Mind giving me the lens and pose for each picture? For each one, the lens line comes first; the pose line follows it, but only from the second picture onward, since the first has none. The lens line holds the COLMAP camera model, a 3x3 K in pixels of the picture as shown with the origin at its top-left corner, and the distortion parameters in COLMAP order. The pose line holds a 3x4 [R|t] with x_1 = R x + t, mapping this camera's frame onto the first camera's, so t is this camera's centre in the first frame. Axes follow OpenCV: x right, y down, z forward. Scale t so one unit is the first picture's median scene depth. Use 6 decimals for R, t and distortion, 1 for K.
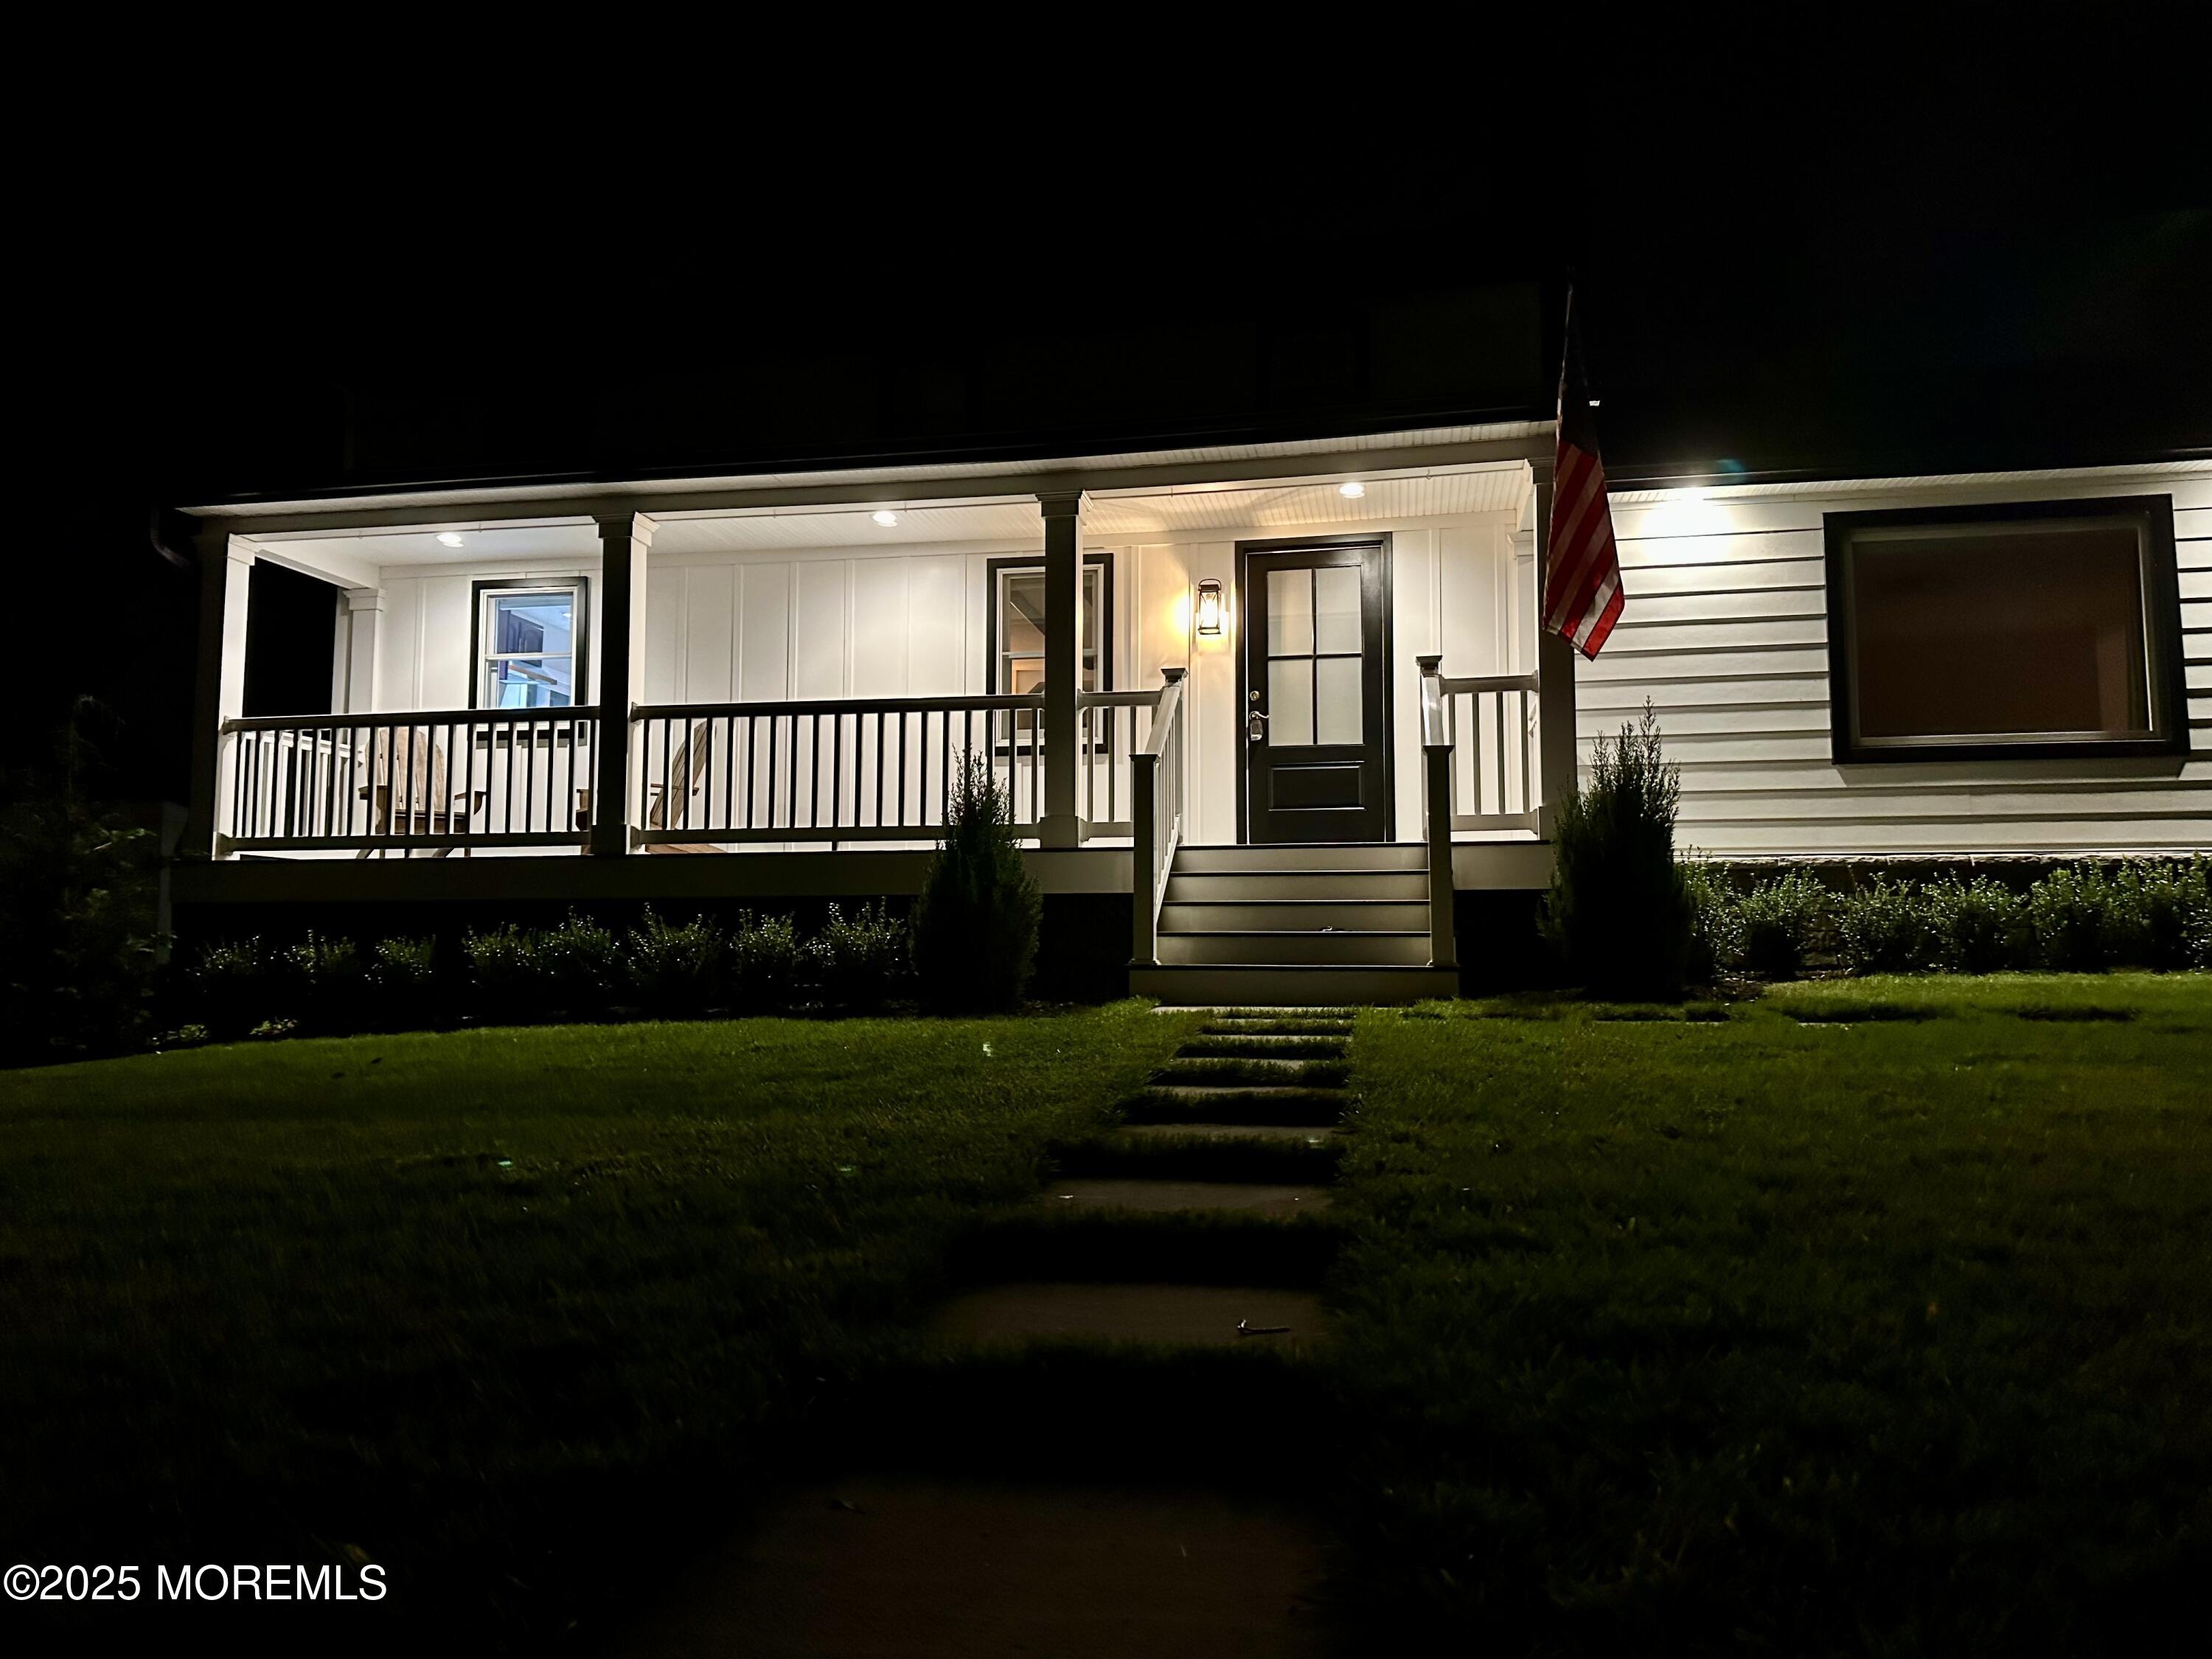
lens RADIAL K [[1520.6, 0, 1106.0], [0, 1520.6, 829.5], [0, 0, 1]] dist [0.072707, -0.093955]
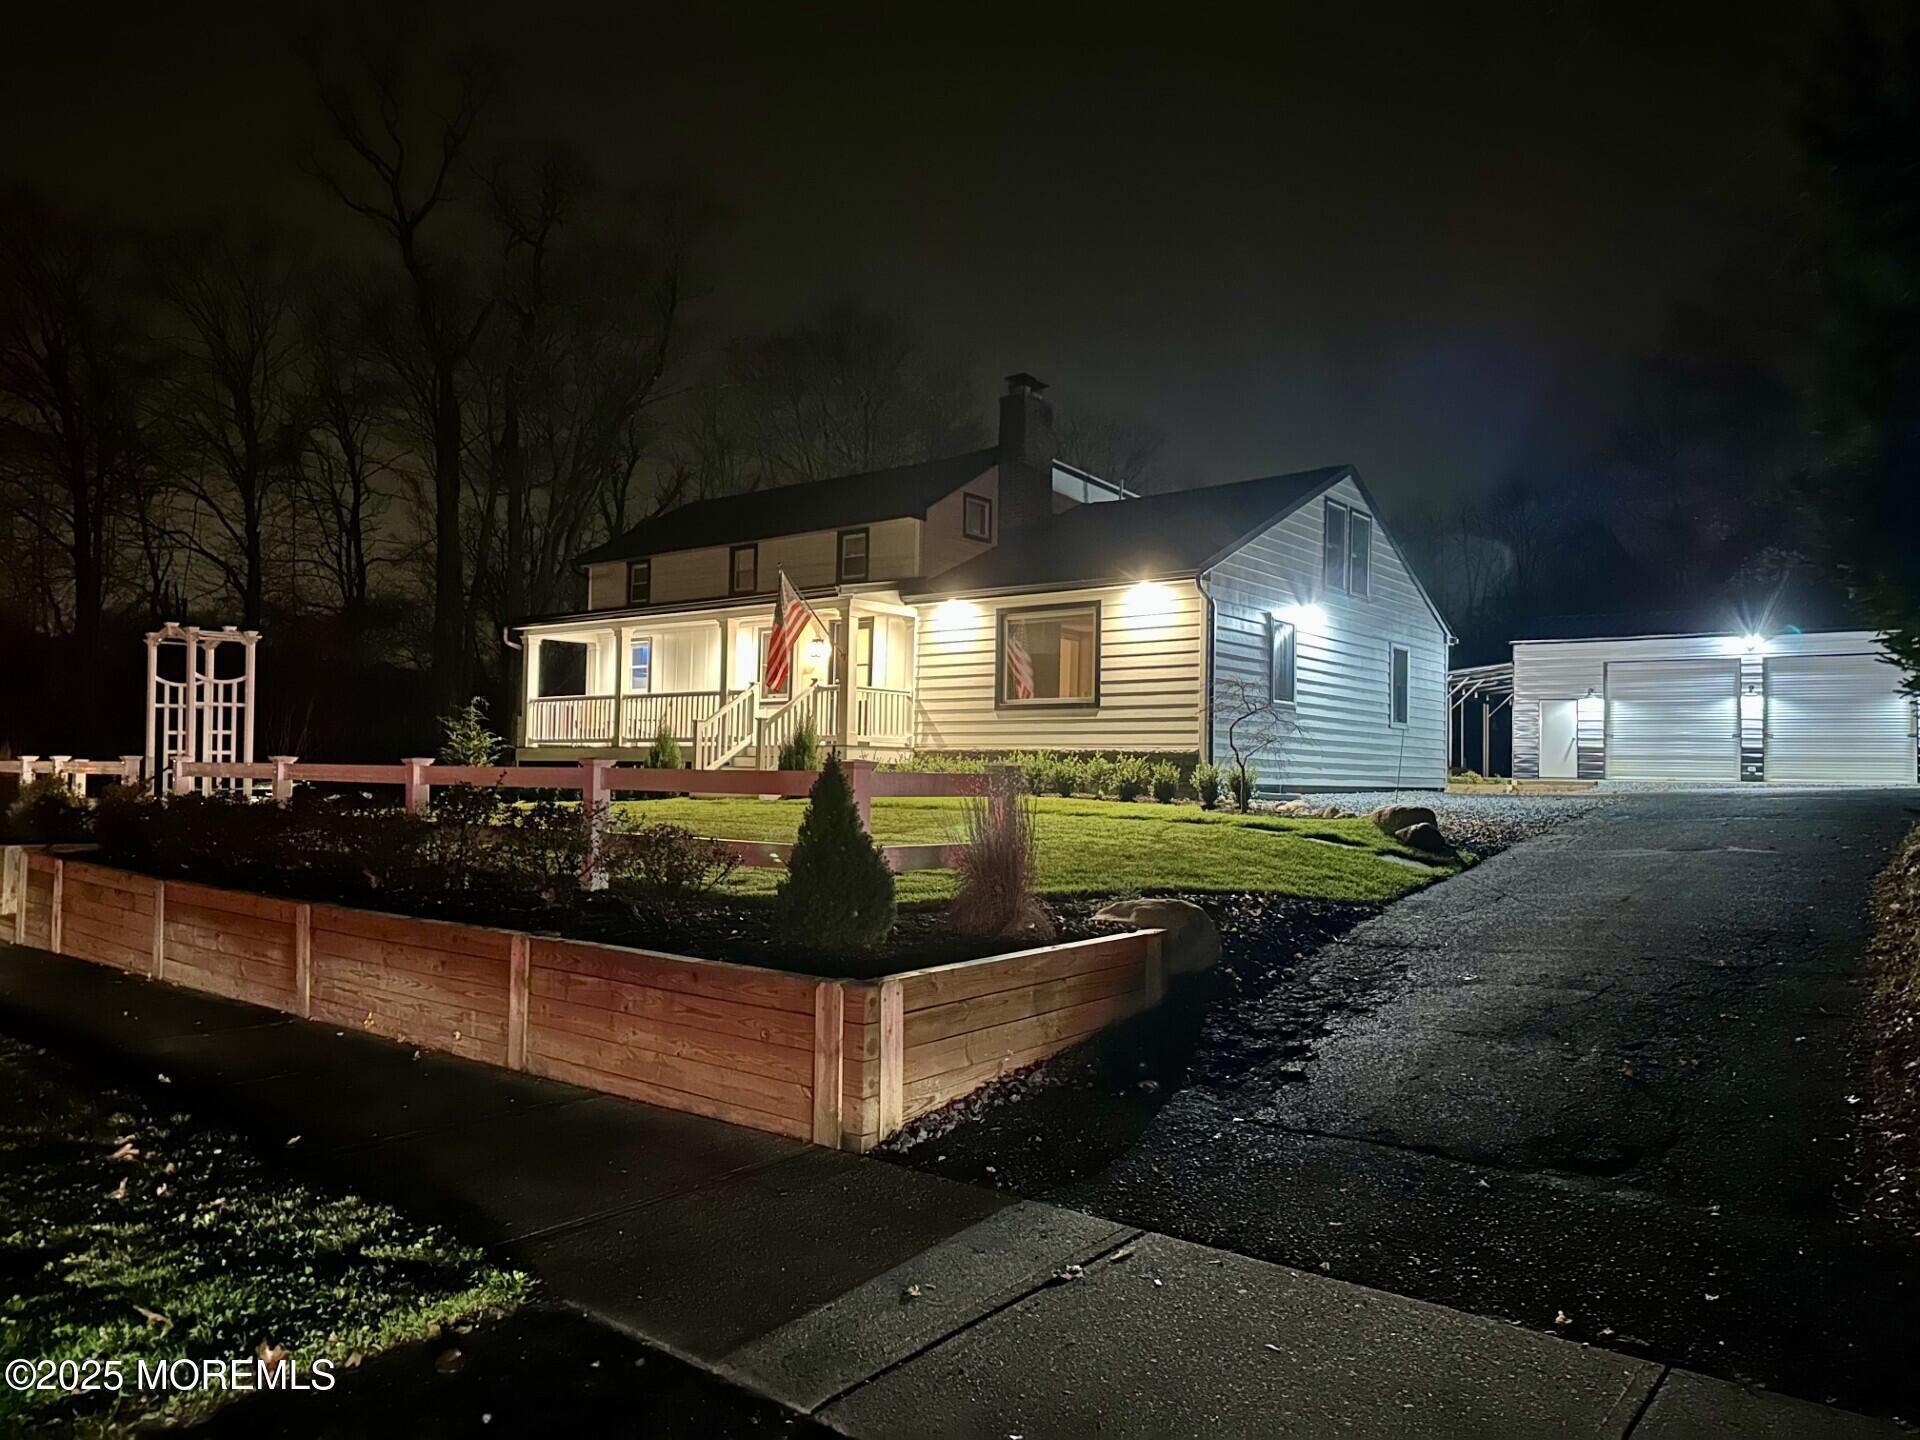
lens RADIAL K [[1319.9, 0, 960.0], [0, 1319.9, 720.0], [0, 0, 1]] dist [0.072707, -0.093955]
pose [[0.880955, -0.005011, -0.473174, 1.426843], [0.012502, 0.999841, 0.012689, -0.055399], [0.473036, -0.017094, 0.880877, -0.897289]]
